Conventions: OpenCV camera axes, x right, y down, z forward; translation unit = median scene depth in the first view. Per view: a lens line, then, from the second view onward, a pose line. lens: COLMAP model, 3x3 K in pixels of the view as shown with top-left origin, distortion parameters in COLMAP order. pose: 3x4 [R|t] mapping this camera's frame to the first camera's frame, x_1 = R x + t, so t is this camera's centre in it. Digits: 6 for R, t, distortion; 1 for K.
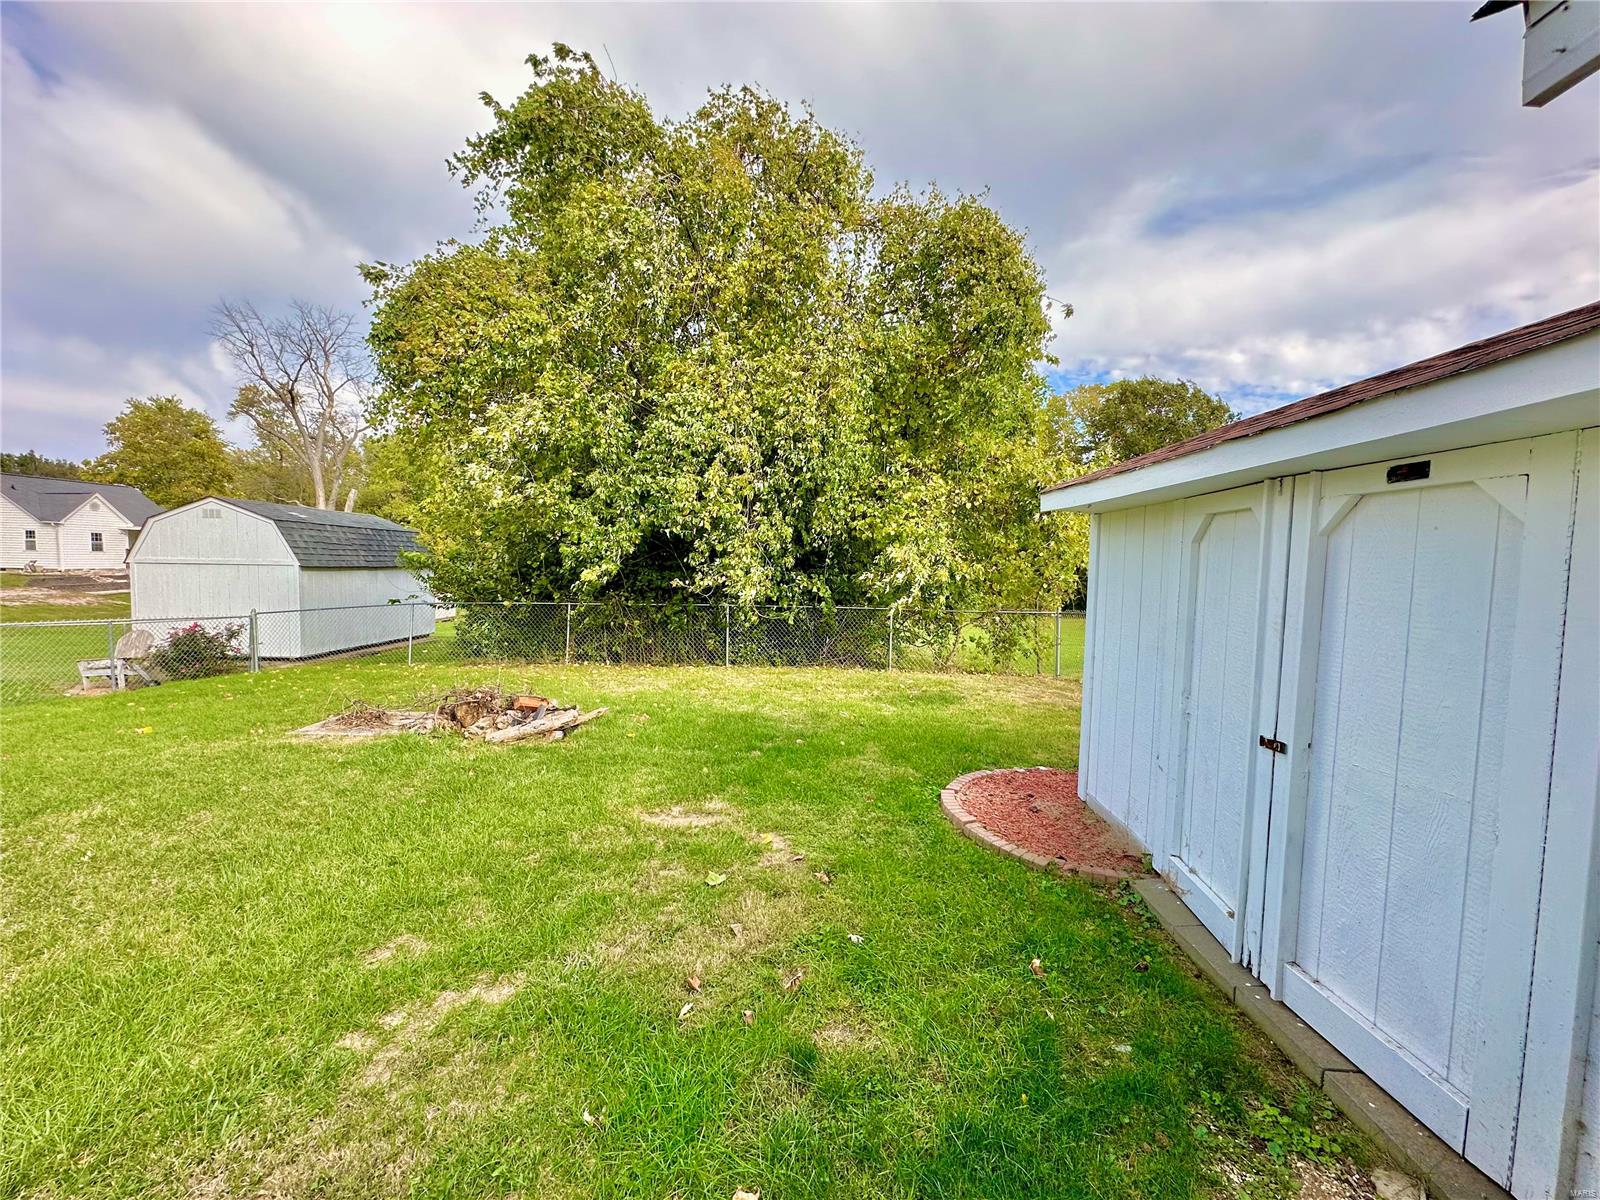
lens RADIAL K [[642.4, 0, 810.4], [0, 642.4, 599.9], [0, 0, 1]] dist [-0.000924, 0.000015]
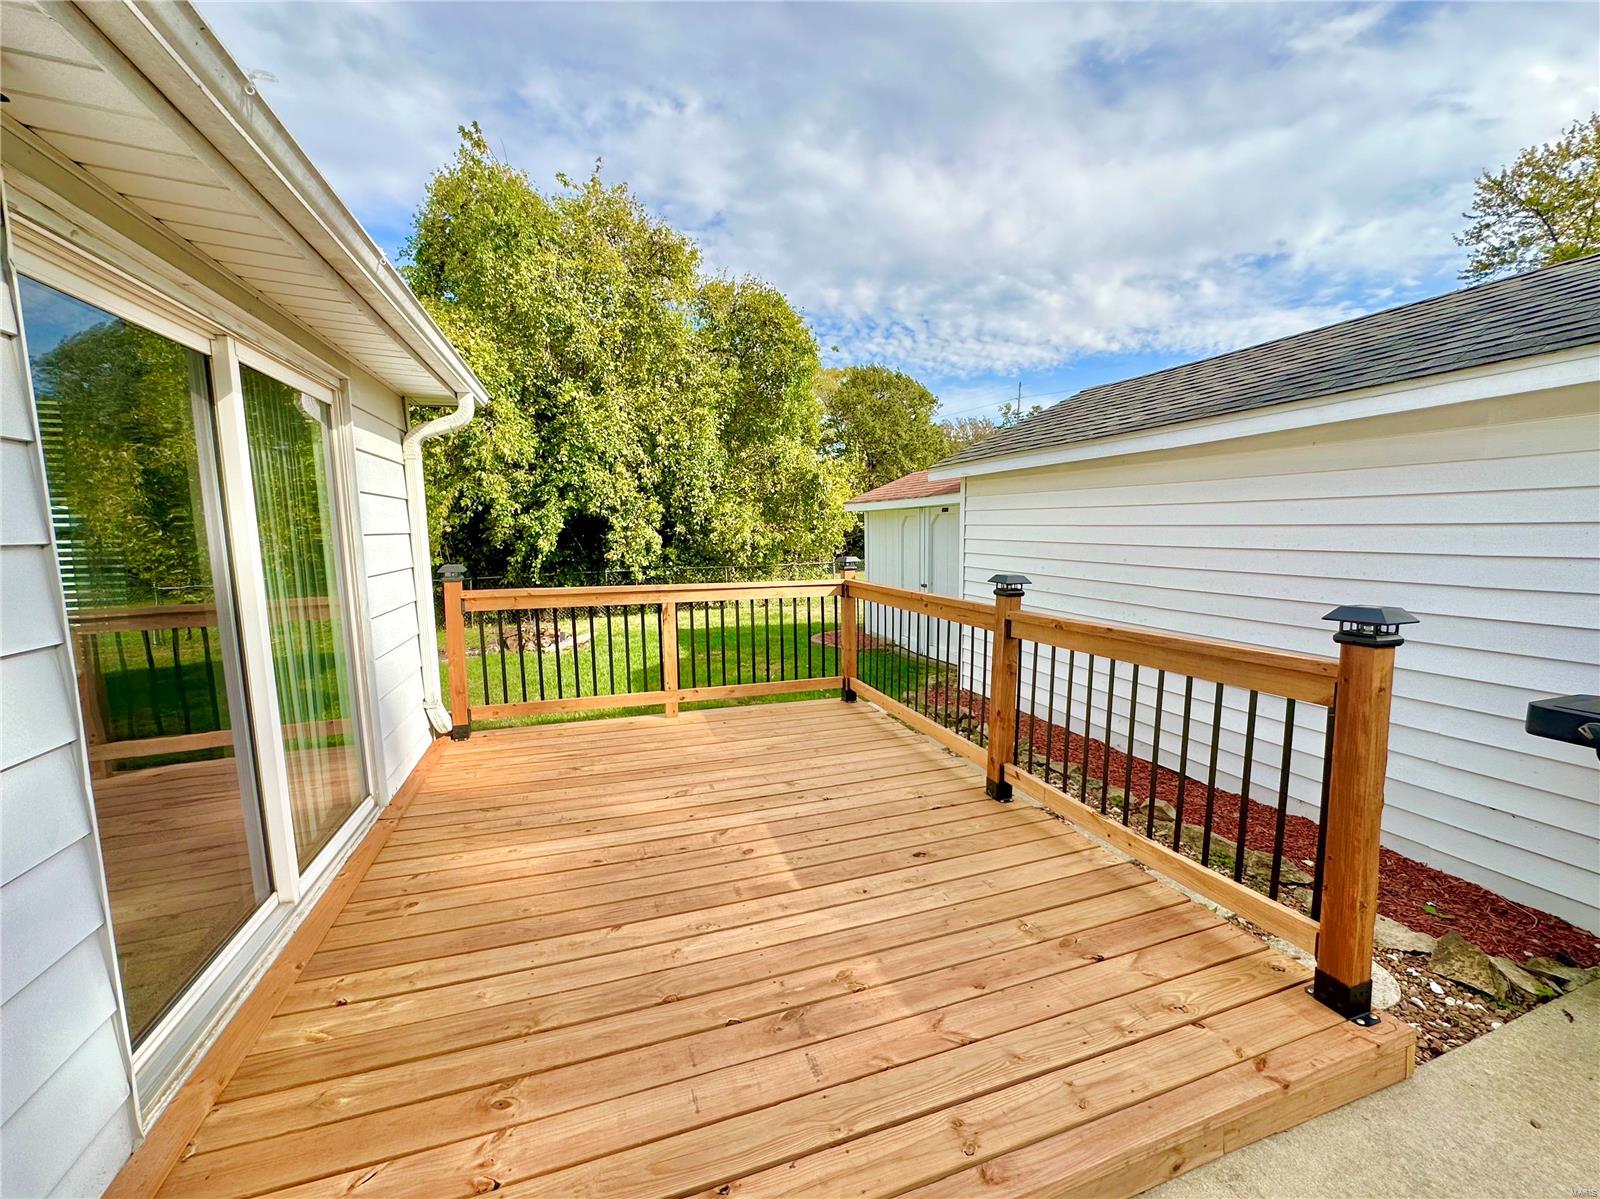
lens RADIAL K [[642.4, 0, 810.4], [0, 642.4, 599.4], [0, 0, 1]] dist [-0.000924, 0.000015]
pose [[0.926435, -0.087131, 0.366234, -0.307168], [0.059755, 0.994548, 0.085456, -0.007688], [-0.371683, -0.057286, 0.926591, -0.545536]]
